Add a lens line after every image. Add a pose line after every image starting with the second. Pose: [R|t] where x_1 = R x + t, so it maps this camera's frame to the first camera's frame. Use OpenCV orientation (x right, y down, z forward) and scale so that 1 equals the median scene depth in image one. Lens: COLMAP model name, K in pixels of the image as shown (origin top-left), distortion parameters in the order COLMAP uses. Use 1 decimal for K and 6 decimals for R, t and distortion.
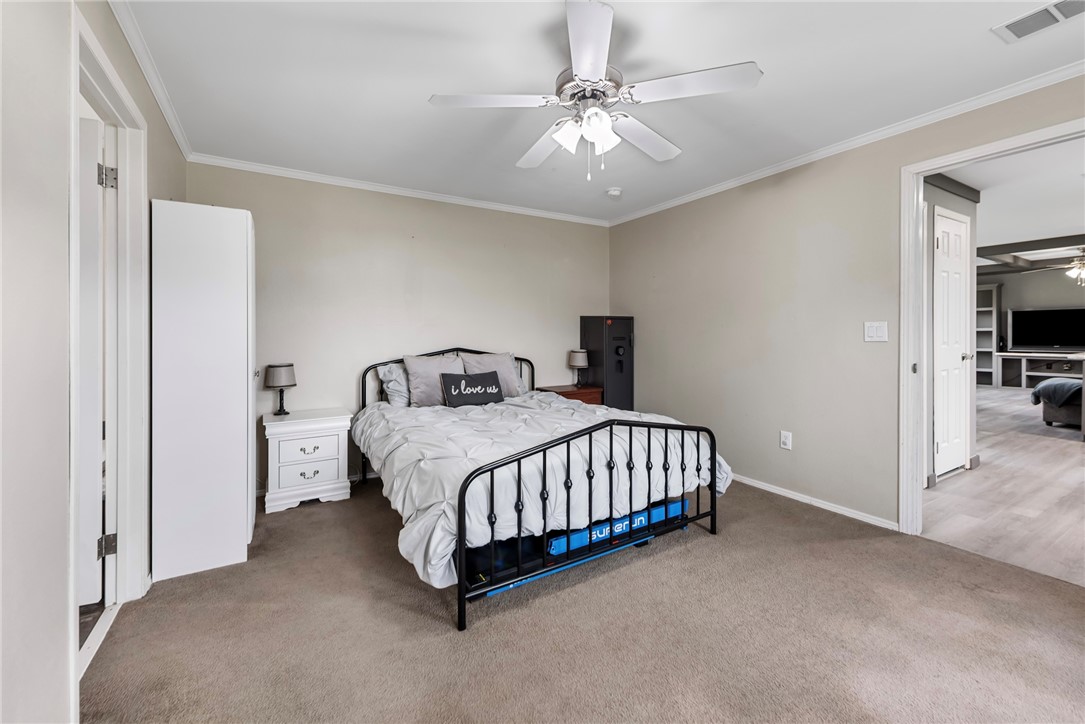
lens RADIAL K [[455.2, 0, 560.9], [0, 455.2, 342.1], [0, 0, 1]] dist [-0.001342, -0.000110]
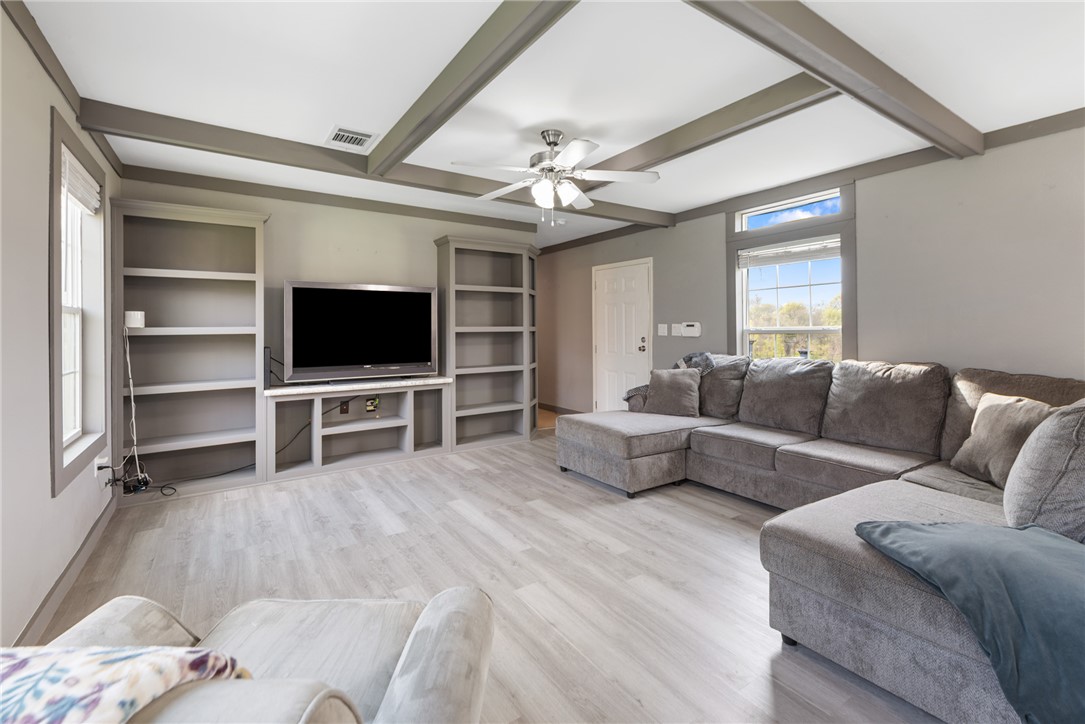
lens RADIAL K [[475.4, 0, 551.5], [0, 475.4, 332.6], [0, 0, 1]] dist [0.000513, -0.000052]
pose [[-0.038158, 0.004982, 0.999259, 0.541836], [0.008678, 0.999952, -0.004654, -0.022097], [-0.999234, 0.008494, -0.038199, 0.774240]]
